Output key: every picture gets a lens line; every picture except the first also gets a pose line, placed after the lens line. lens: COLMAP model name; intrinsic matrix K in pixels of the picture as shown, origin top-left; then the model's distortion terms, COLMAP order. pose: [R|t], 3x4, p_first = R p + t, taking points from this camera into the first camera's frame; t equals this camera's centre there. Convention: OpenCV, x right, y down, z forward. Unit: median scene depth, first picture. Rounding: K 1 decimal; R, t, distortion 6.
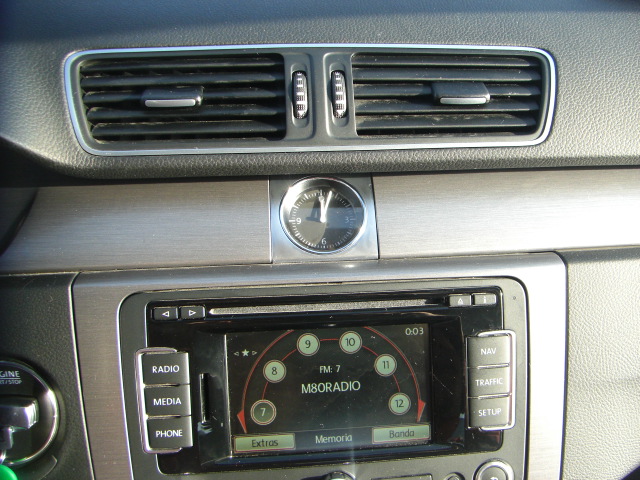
lens RADIAL K [[717.6, 0, 389.3], [0, 717.6, 219.2], [0, 0, 1]] dist [-0.167114, 0.098828]
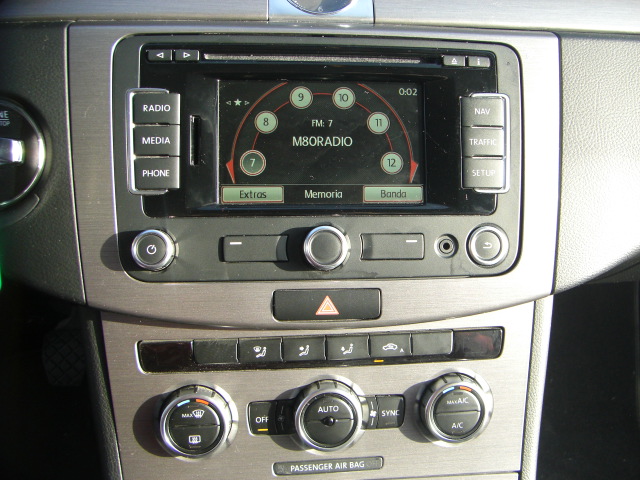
lens RADIAL K [[717.6, 0, 389.3], [0, 717.6, 219.2], [0, 0, 1]] dist [-0.167114, 0.098828]
pose [[0.999802, 0.019141, 0.005387, 0.007217], [-0.018934, 0.999167, -0.036156, 0.378655], [-0.006074, 0.036047, 0.999332, 0.010960]]
